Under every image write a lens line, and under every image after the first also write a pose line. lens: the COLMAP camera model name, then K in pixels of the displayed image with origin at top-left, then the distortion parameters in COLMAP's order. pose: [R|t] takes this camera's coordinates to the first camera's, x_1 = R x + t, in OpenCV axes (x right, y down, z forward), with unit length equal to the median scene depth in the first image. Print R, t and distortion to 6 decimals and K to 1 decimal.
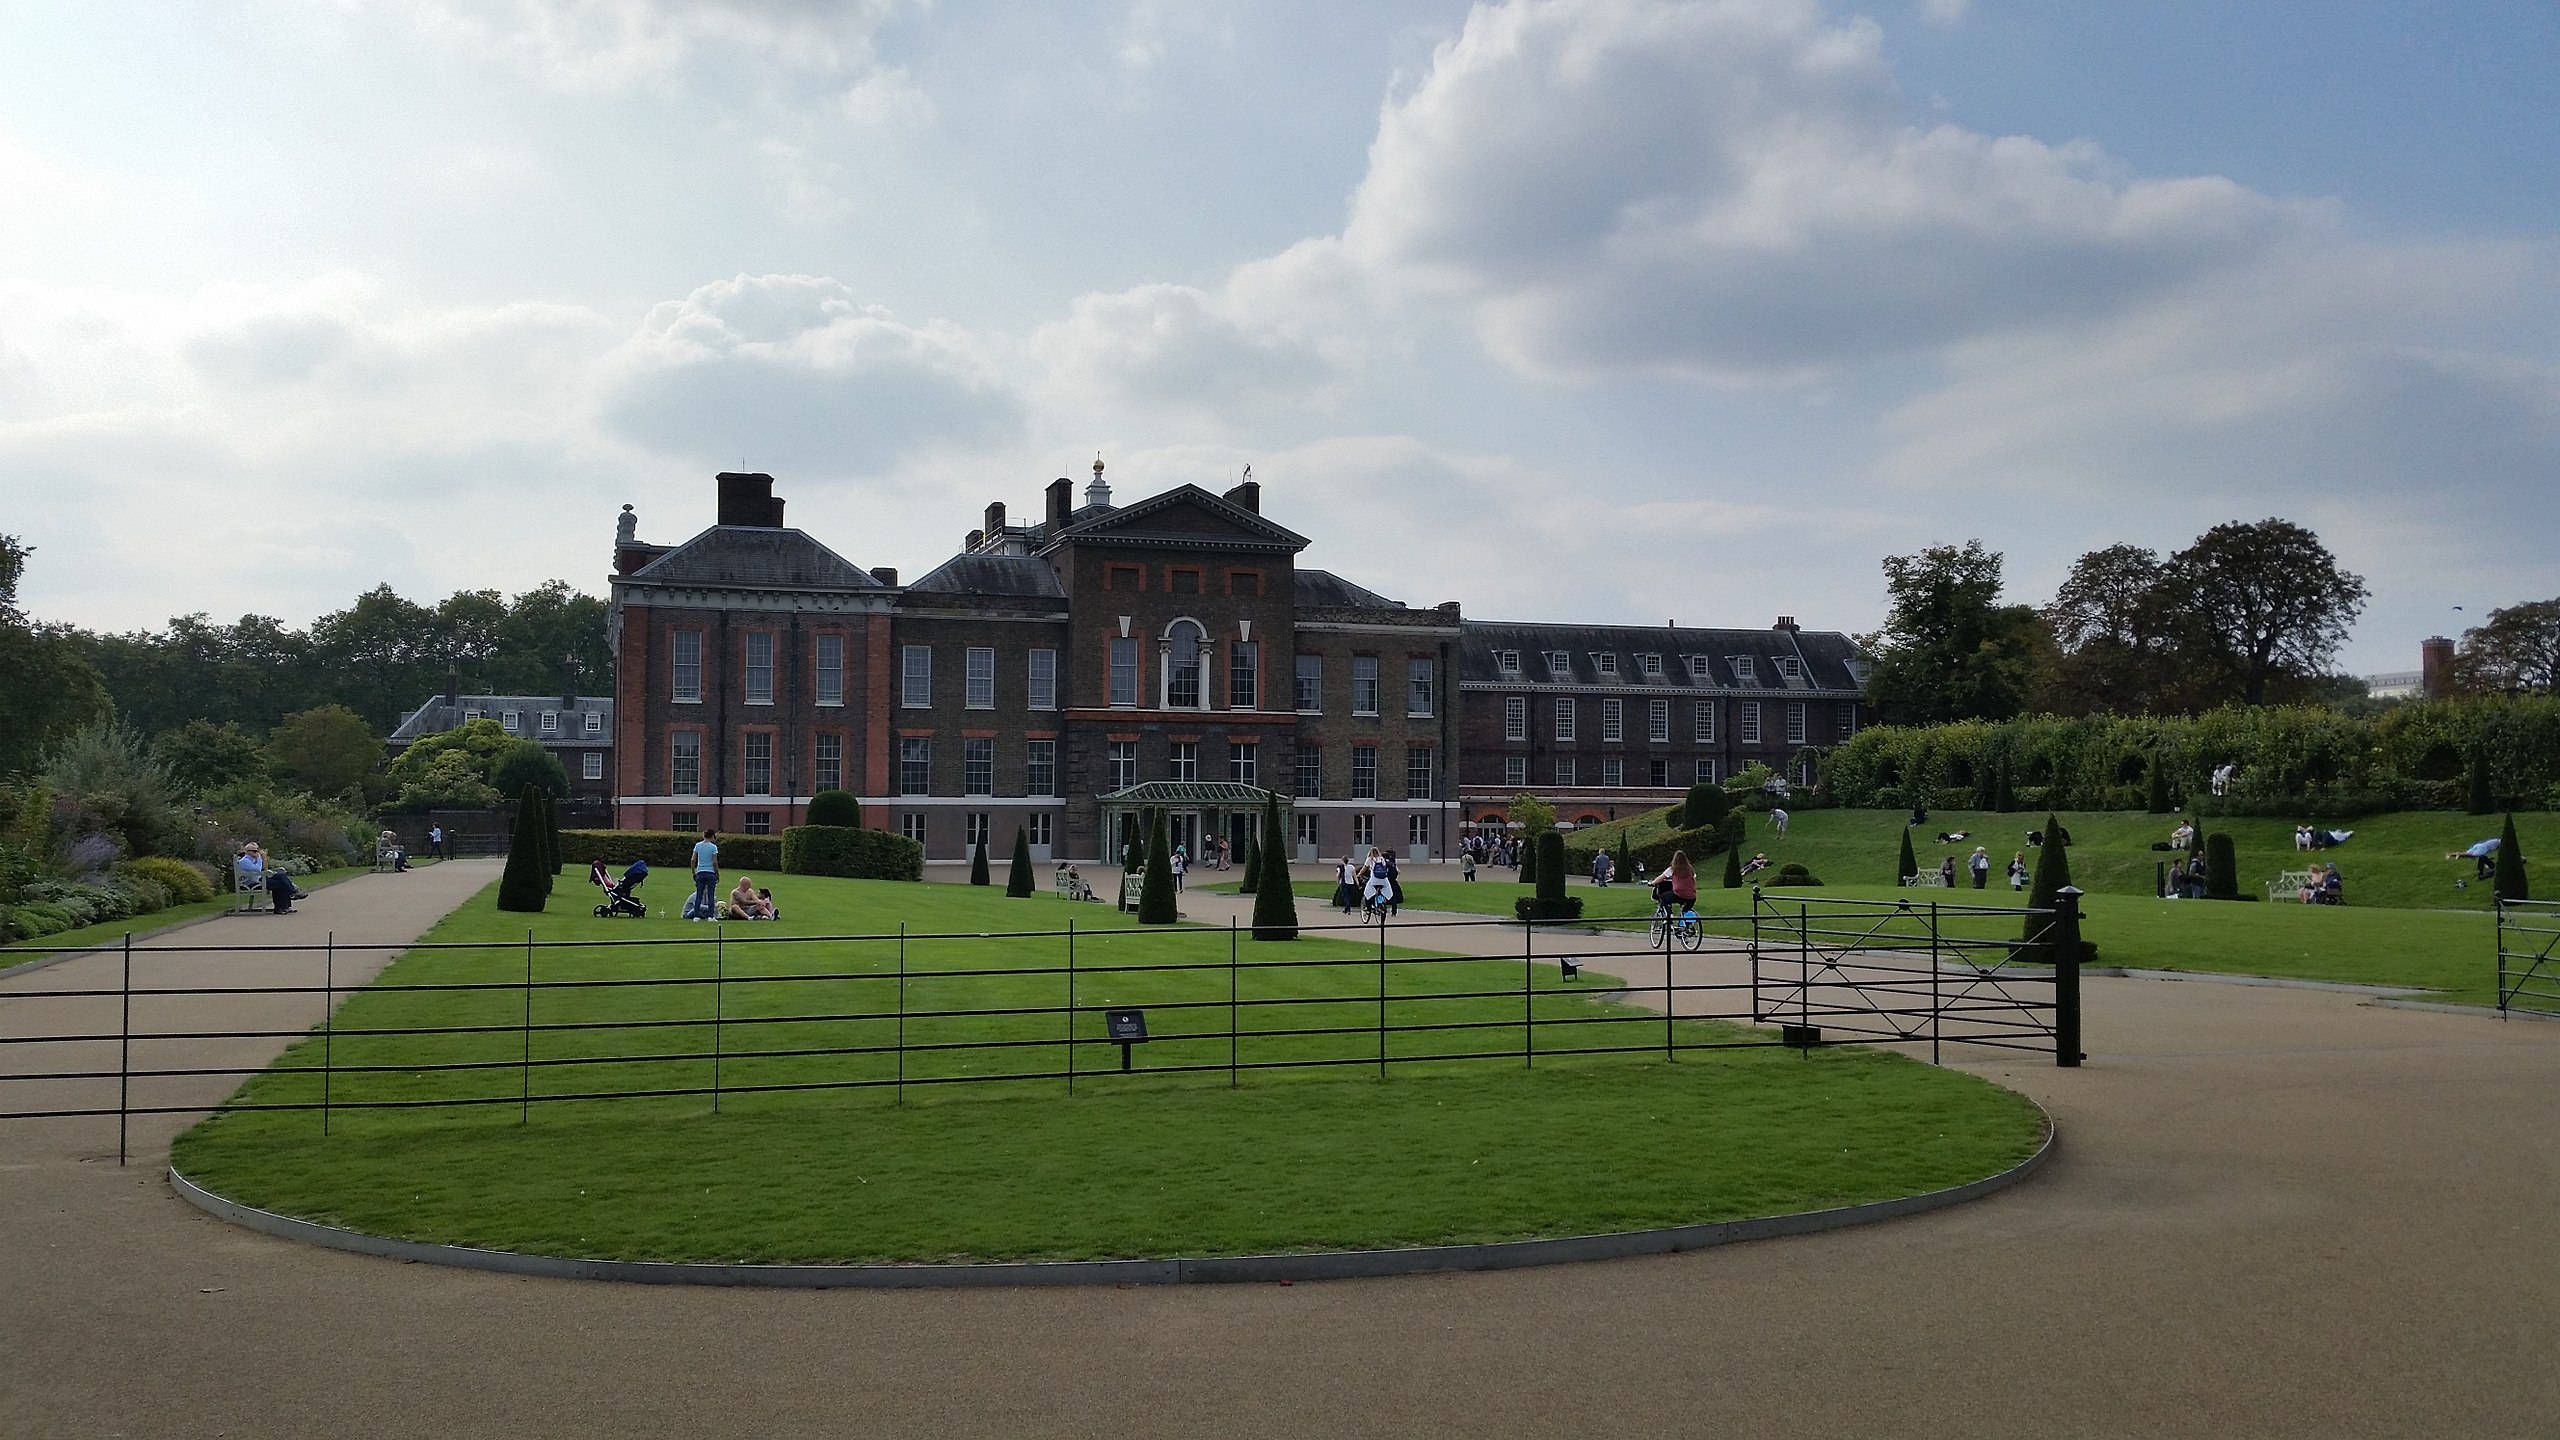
lens RADIAL K [[2020.0, 0, 1280.0], [0, 2020.0, 720.0], [0, 0, 1]] dist [0.078065, -0.000865]
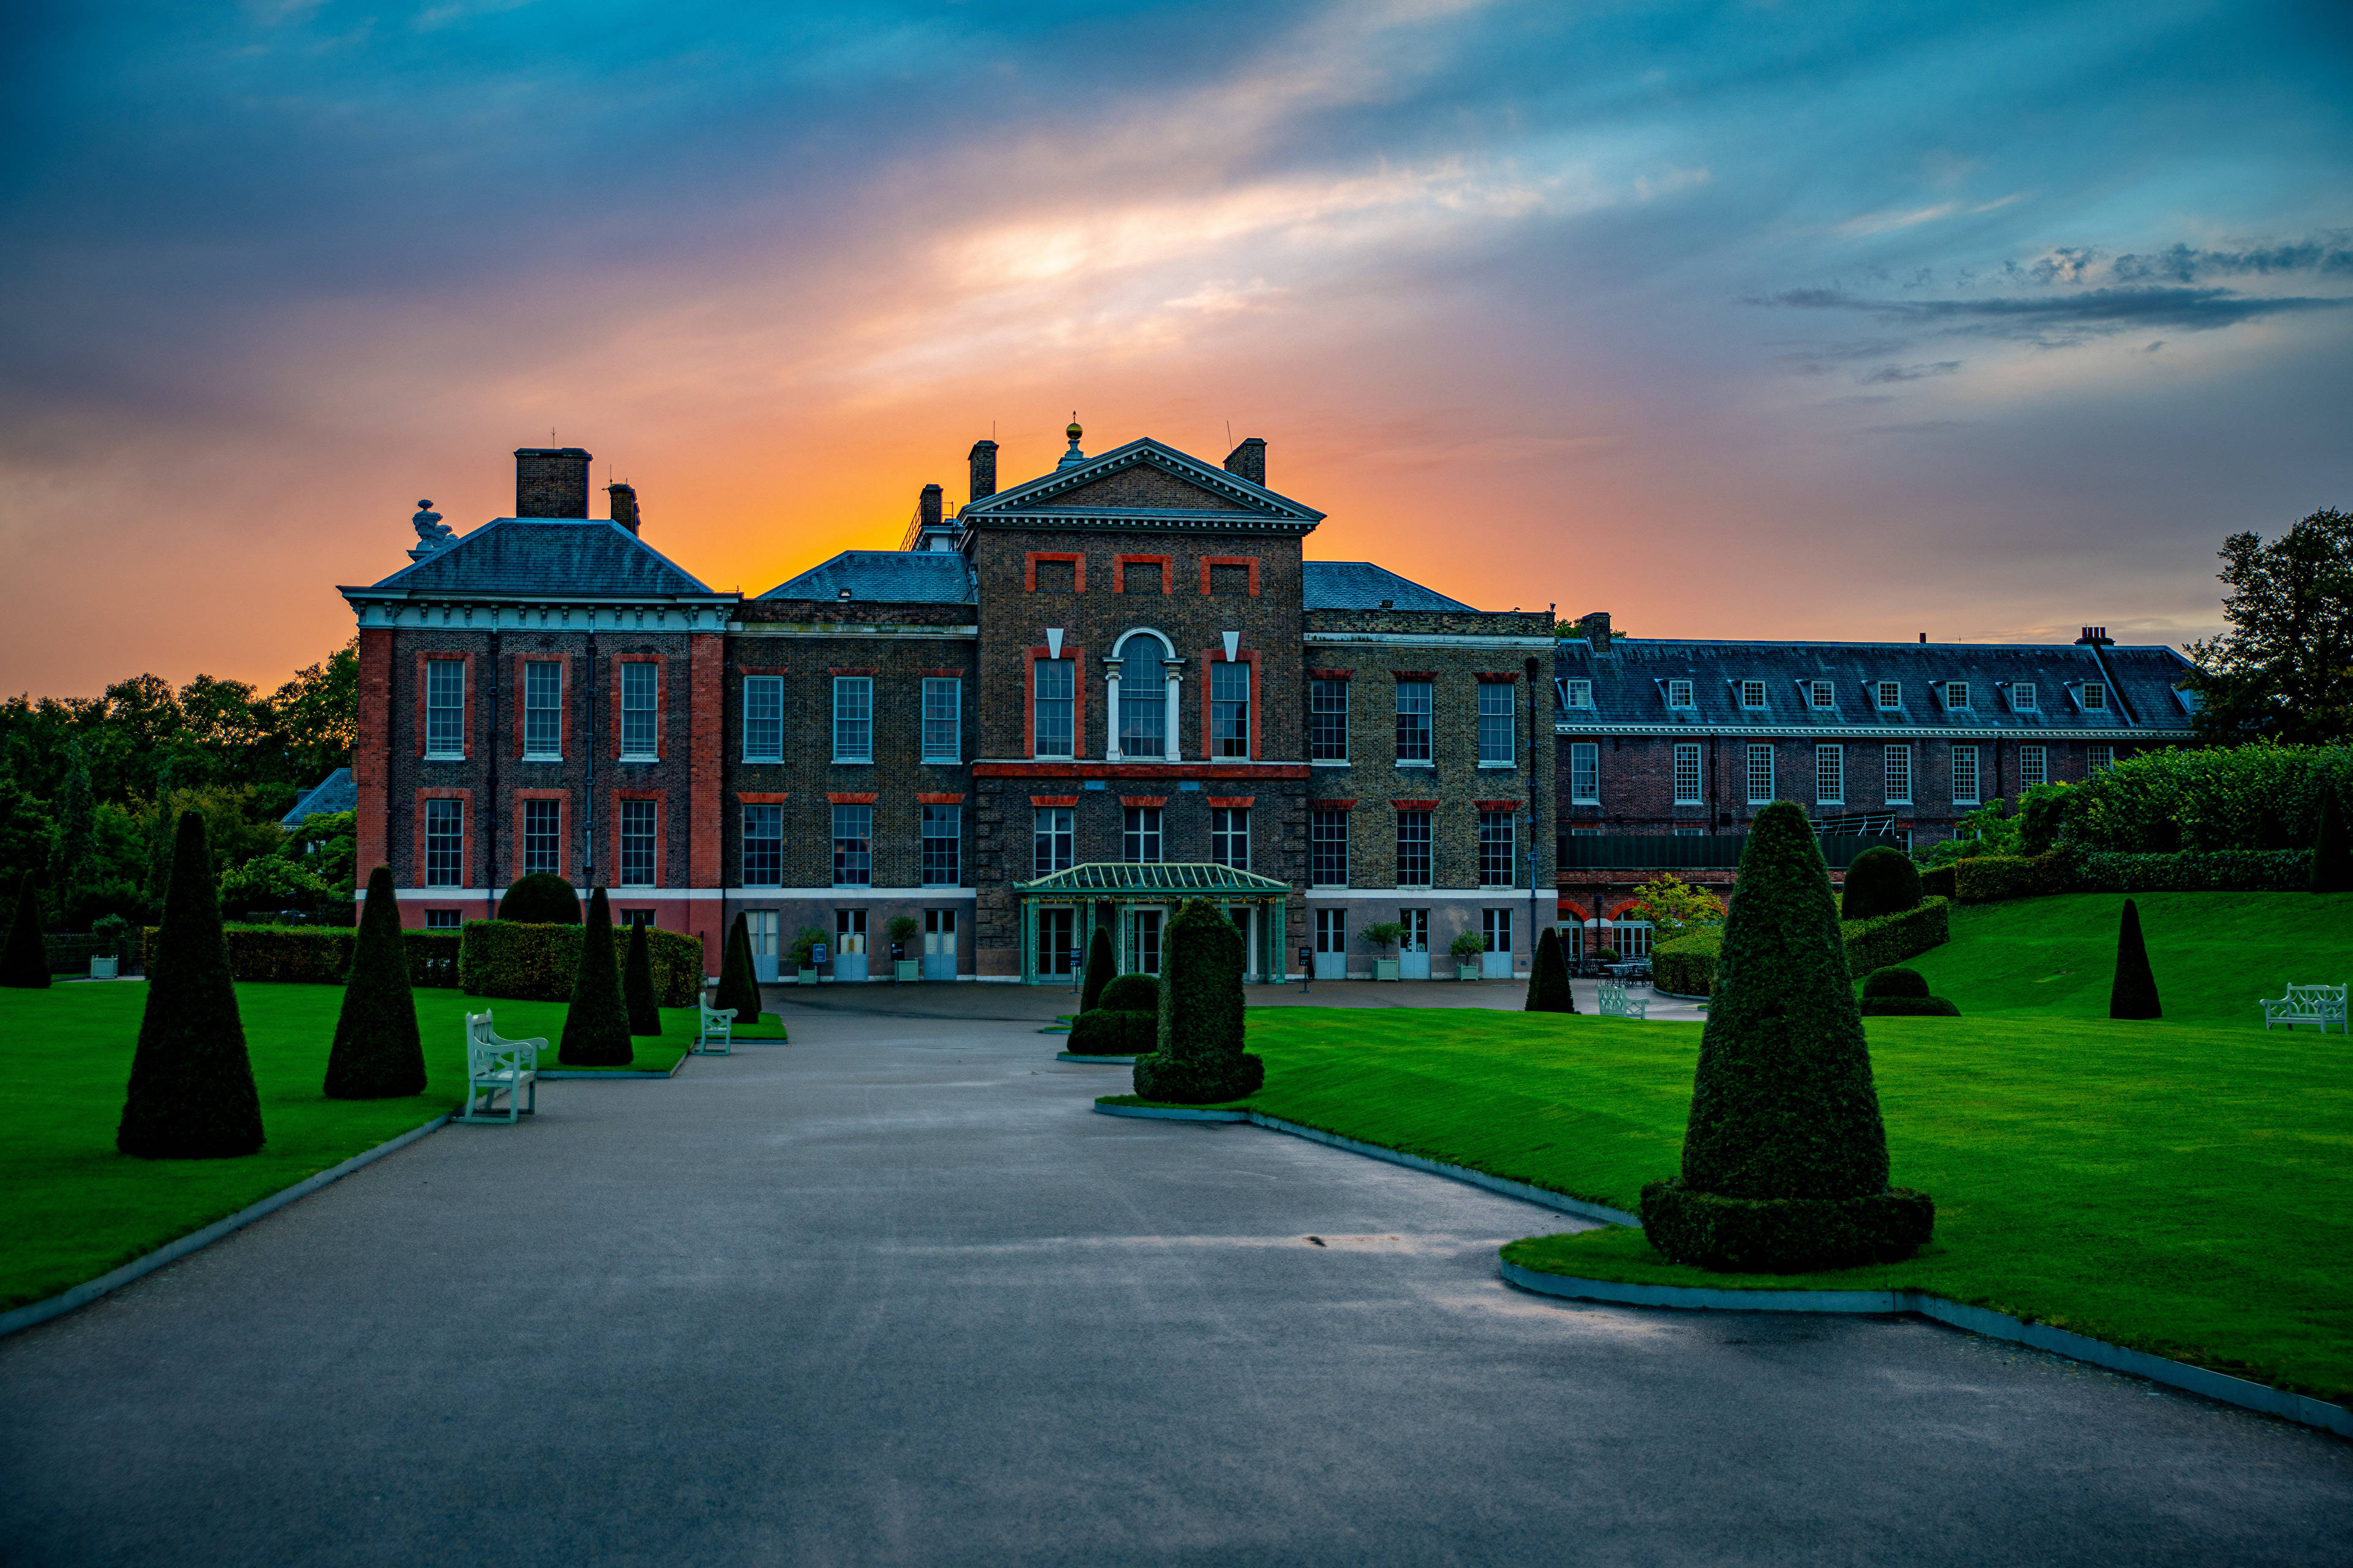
lens RADIAL K [[2463.7, 0, 1176.5], [0, 2463.7, 784.0], [0, 0, 1]] dist [-0.021280, -0.000832]
pose [[0.988628, -0.015233, -0.149609, 0.091186], [0.014001, 0.999859, -0.009279, 0.011122], [0.149730, 0.007079, 0.988702, 0.159171]]
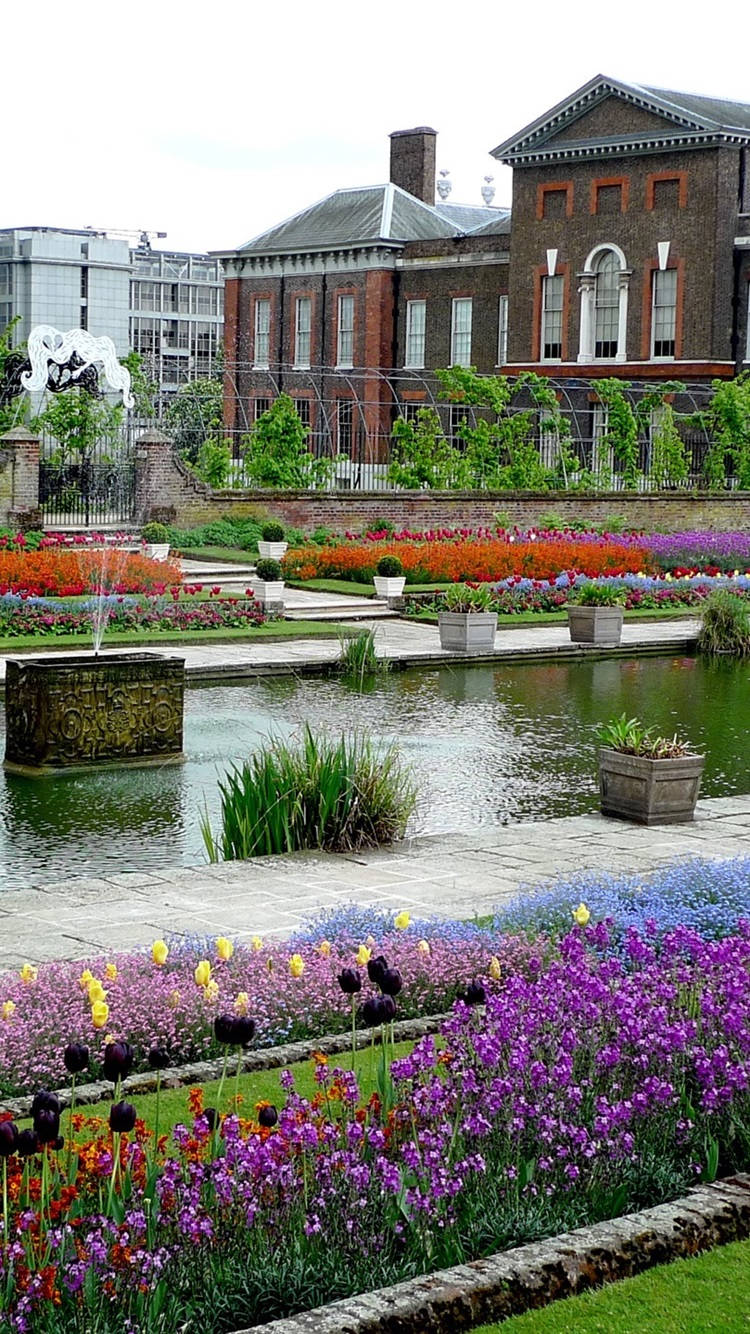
lens RADIAL K [[2186.2, 0, 483.2], [0, 2186.2, 664.4], [0, 0, 1]] dist [-0.026762, -0.056354]
pose [[0.407839, 0.098396, -0.907737, 0.728300], [0.017492, 0.993152, 0.115514, 0.013197], [0.912886, -0.062990, 0.403325, 0.598005]]
